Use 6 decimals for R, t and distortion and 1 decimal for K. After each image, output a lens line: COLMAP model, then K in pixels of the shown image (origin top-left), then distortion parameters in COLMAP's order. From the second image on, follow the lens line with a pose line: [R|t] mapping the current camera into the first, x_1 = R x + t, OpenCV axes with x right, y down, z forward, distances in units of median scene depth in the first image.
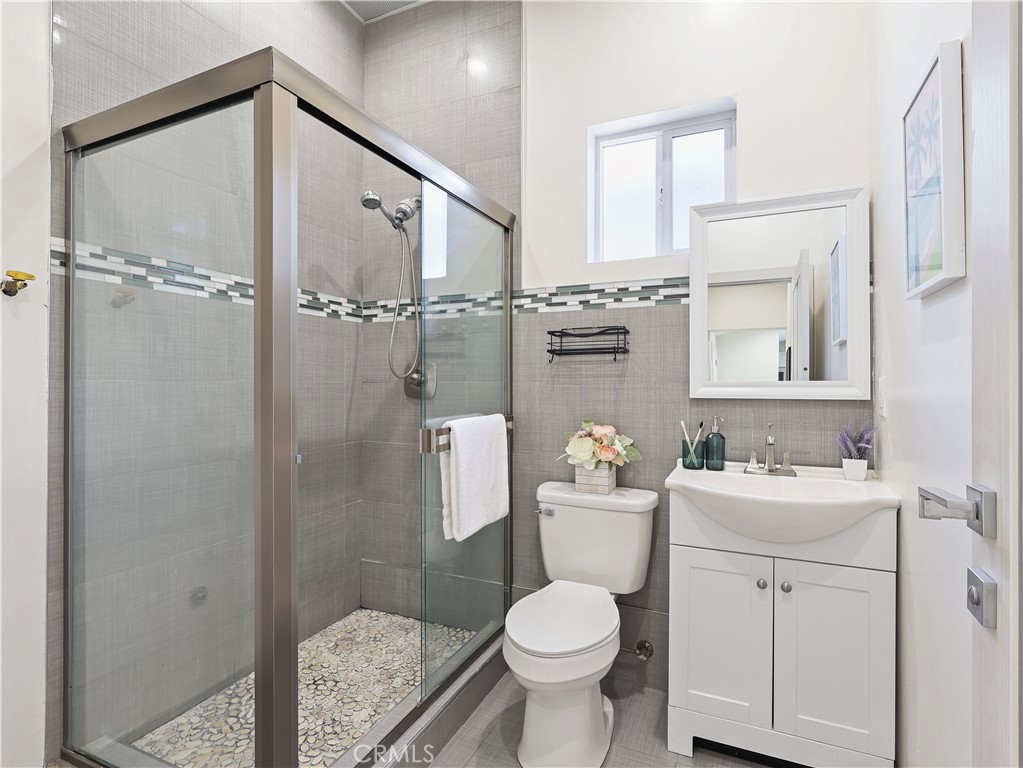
lens RADIAL K [[531.0, 0, 510.6], [0, 531.0, 380.5], [0, 0, 1]] dist [-0.003986, -0.000499]
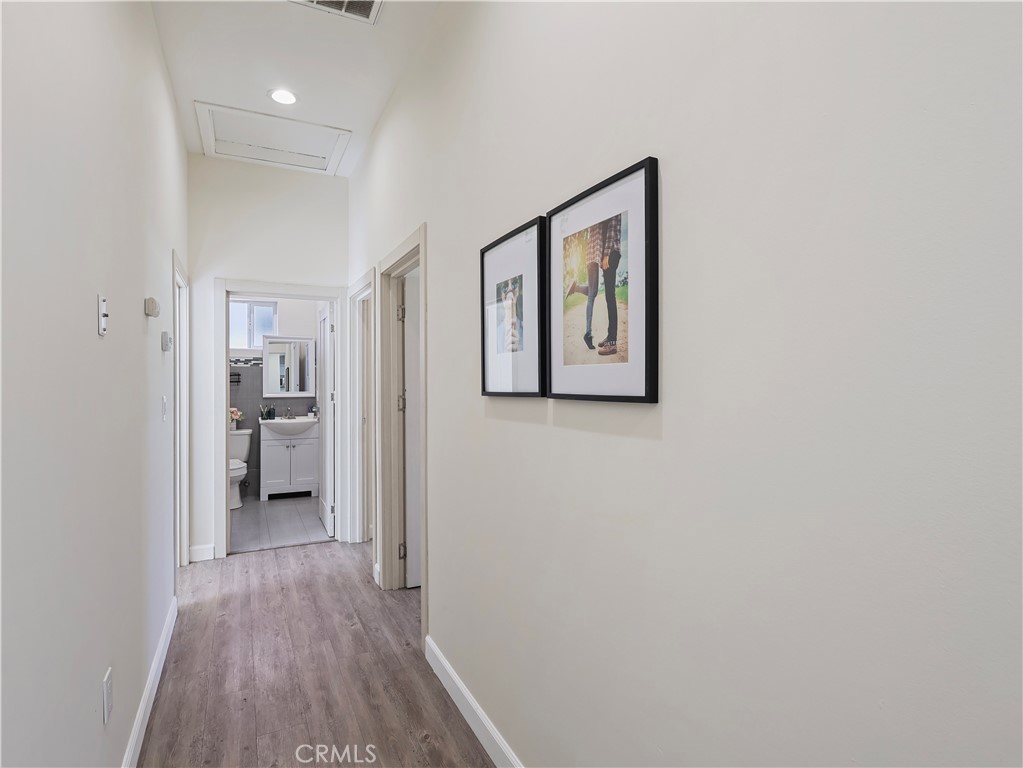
lens RADIAL K [[531.0, 0, 510.9], [0, 531.0, 384.1], [0, 0, 1]] dist [-0.003986, -0.000499]
pose [[0.626420, 0.000060, 0.779486, -1.203632], [0.001118, 0.999999, -0.000976, -0.040949], [-0.779485, 0.001483, 0.626419, -2.126386]]
